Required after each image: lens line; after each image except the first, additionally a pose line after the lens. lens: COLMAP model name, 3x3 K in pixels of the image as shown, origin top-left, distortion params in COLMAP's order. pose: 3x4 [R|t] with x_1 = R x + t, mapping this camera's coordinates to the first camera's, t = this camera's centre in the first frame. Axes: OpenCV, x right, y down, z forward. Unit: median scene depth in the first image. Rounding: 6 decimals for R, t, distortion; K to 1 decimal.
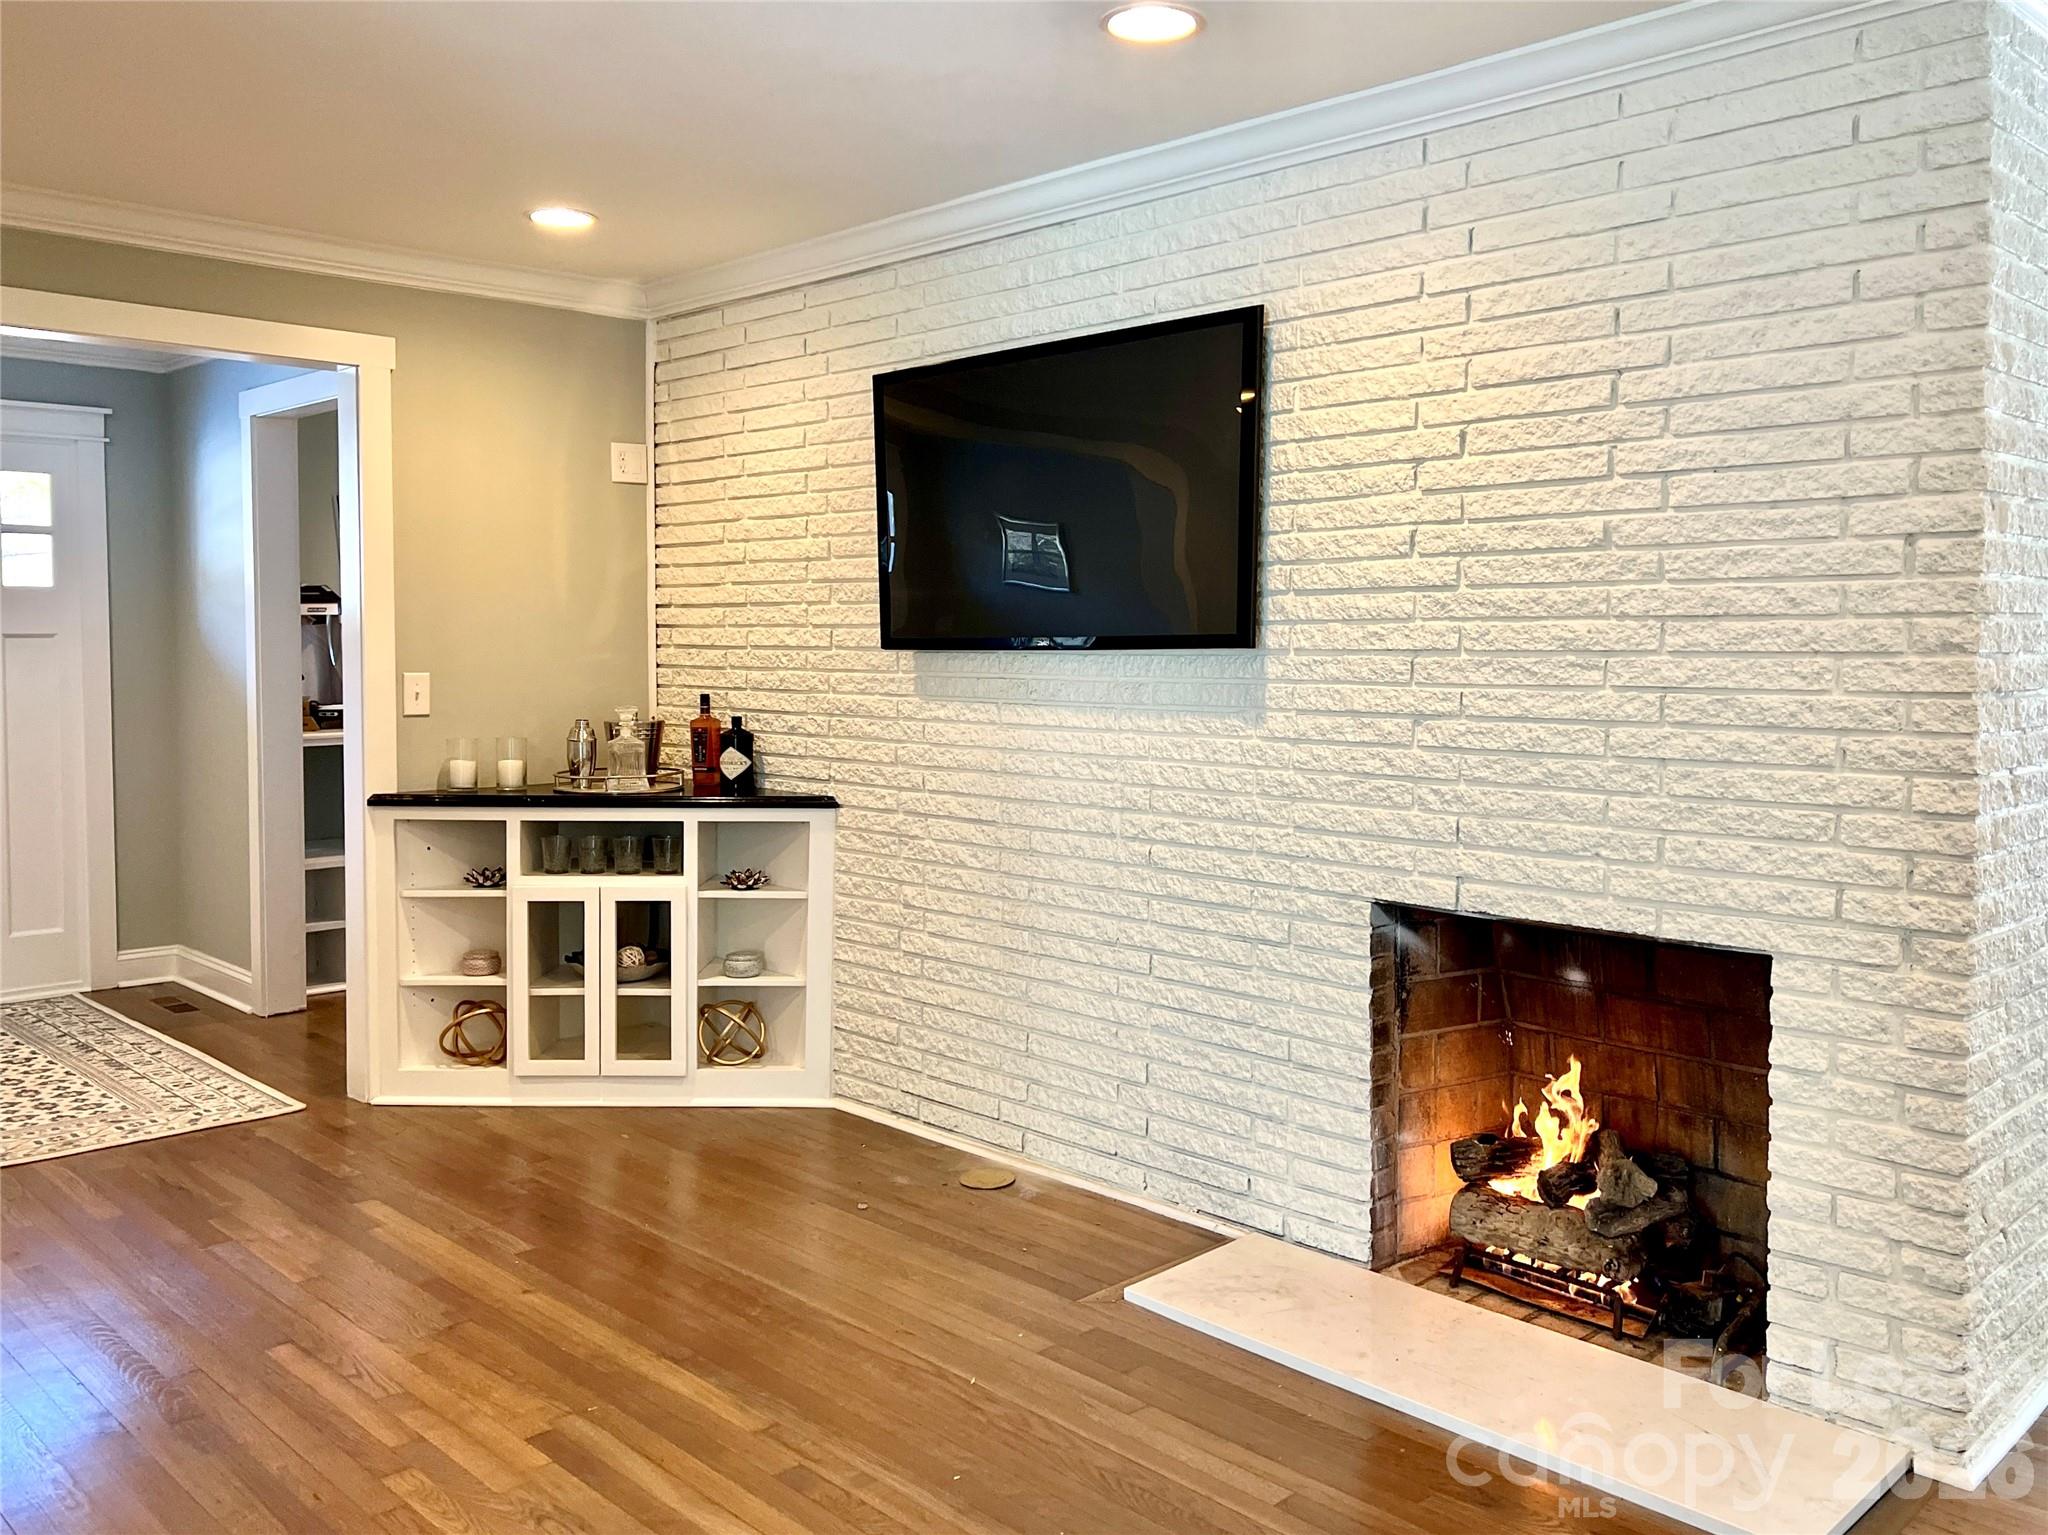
lens RADIAL K [[1651.7, 0, 1011.3], [0, 1651.7, 862.4], [0, 0, 1]] dist [0.053019, -0.038059]
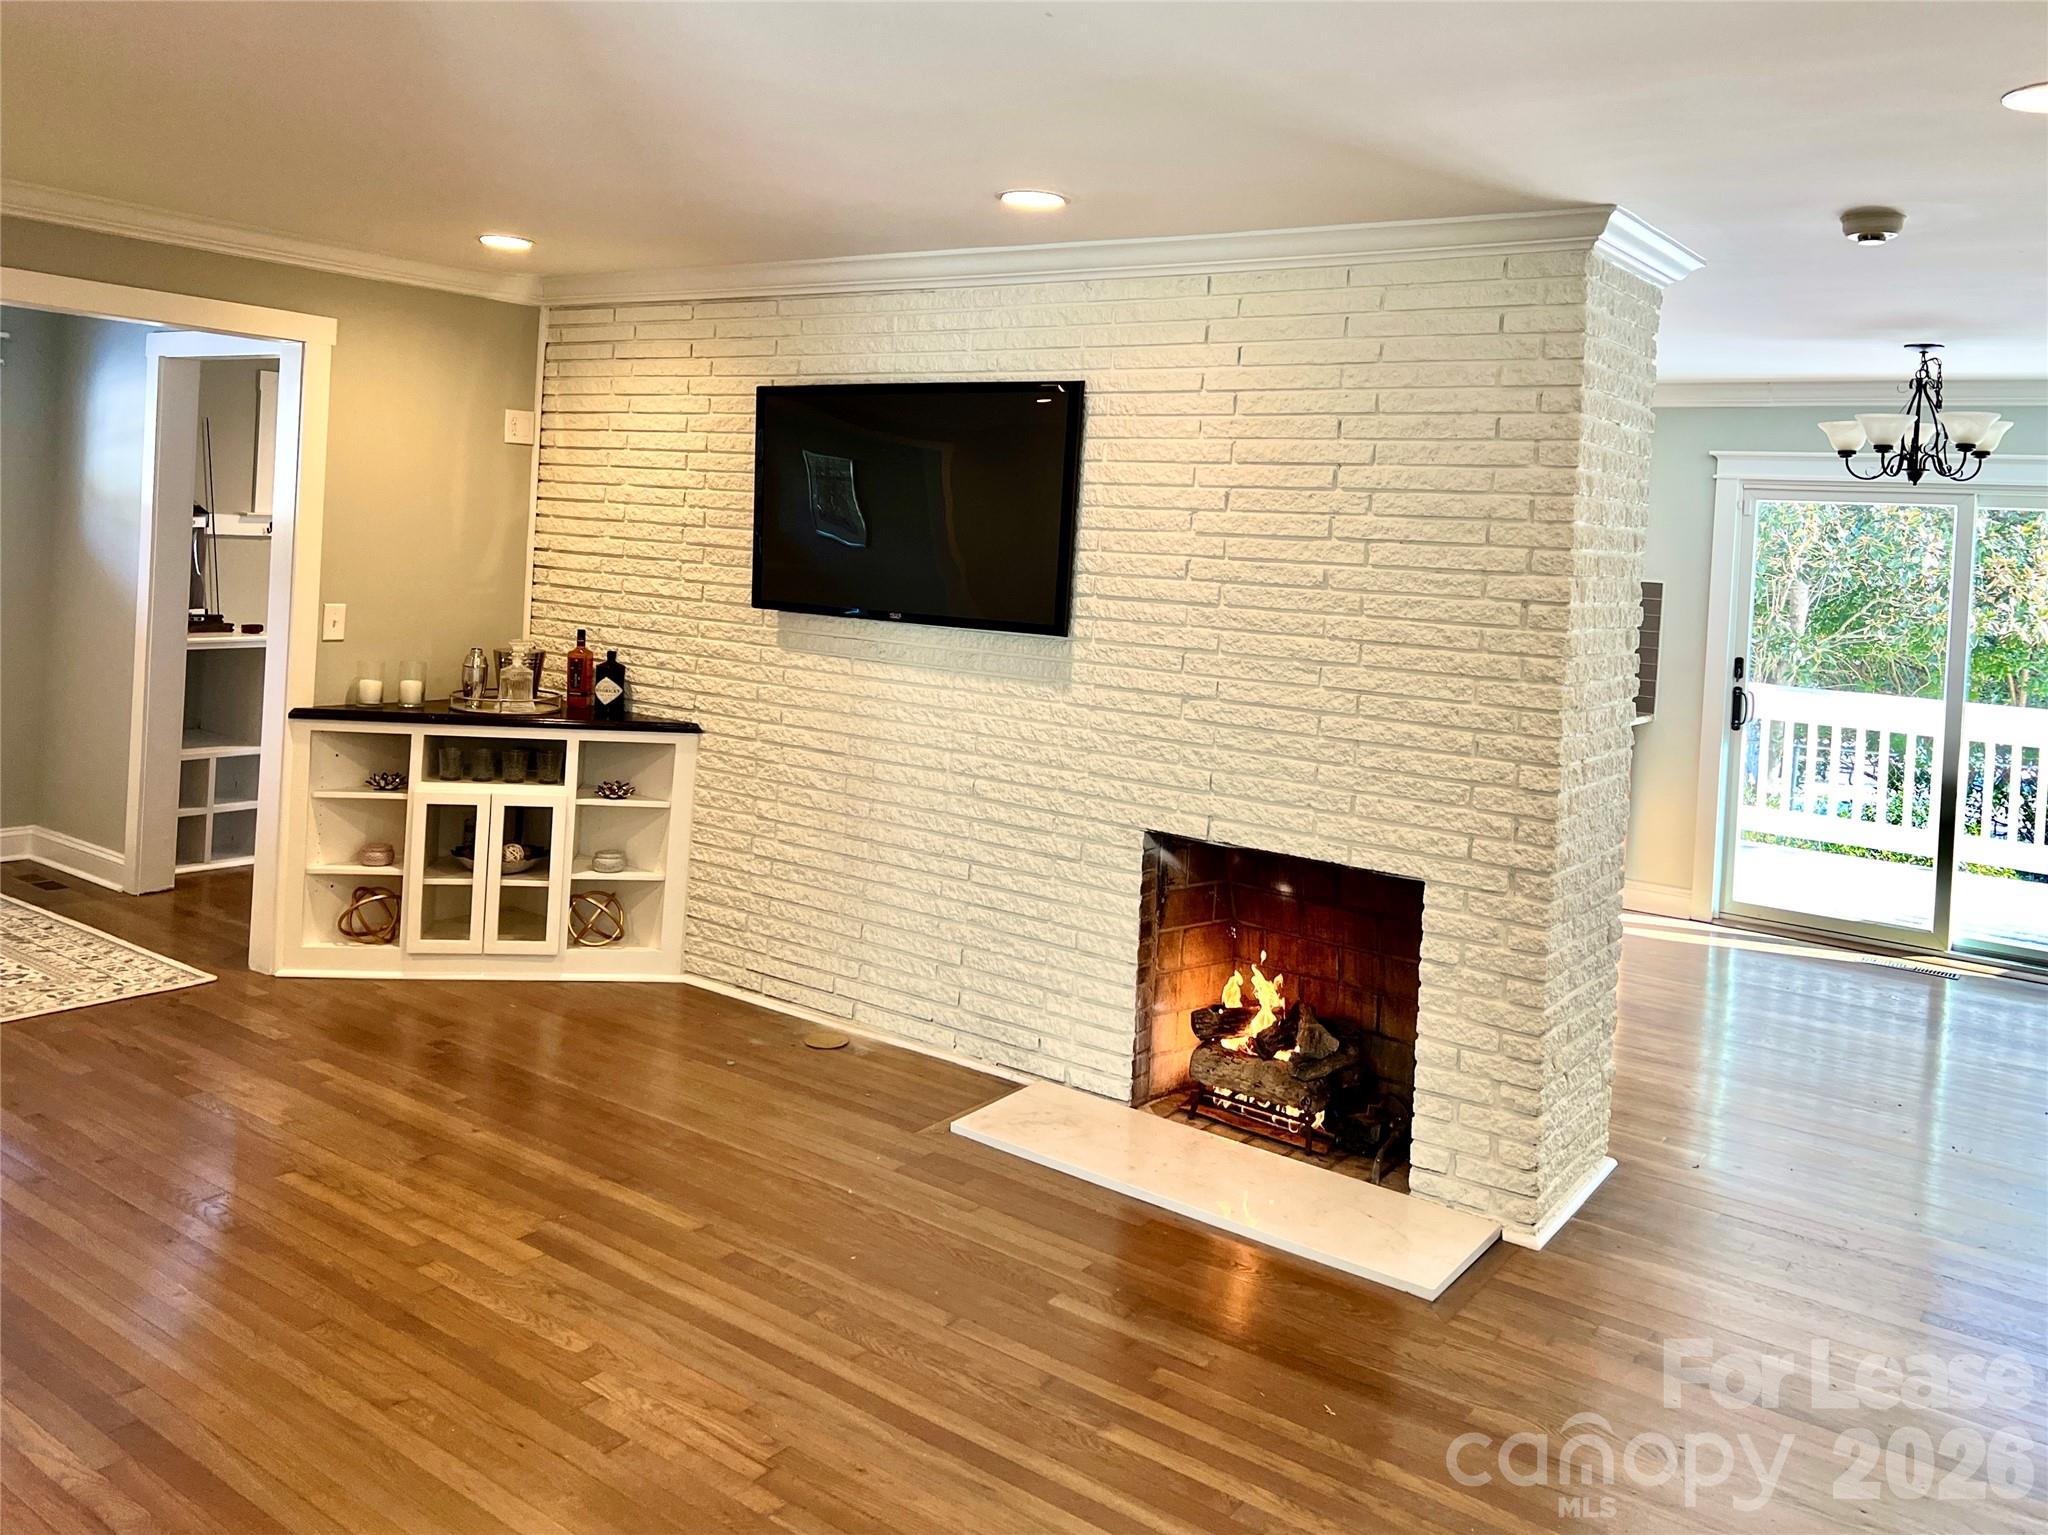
lens RADIAL K [[1555.5, 0, 1024.0], [0, 1555.5, 767.5], [0, 0, 1]] dist [0.143546, -0.288645]
pose [[0.981530, 0.033514, 0.188348, -0.118450], [-0.036031, 0.999301, 0.009956, -0.037147], [-0.187883, -0.016559, 0.982052, -0.219287]]
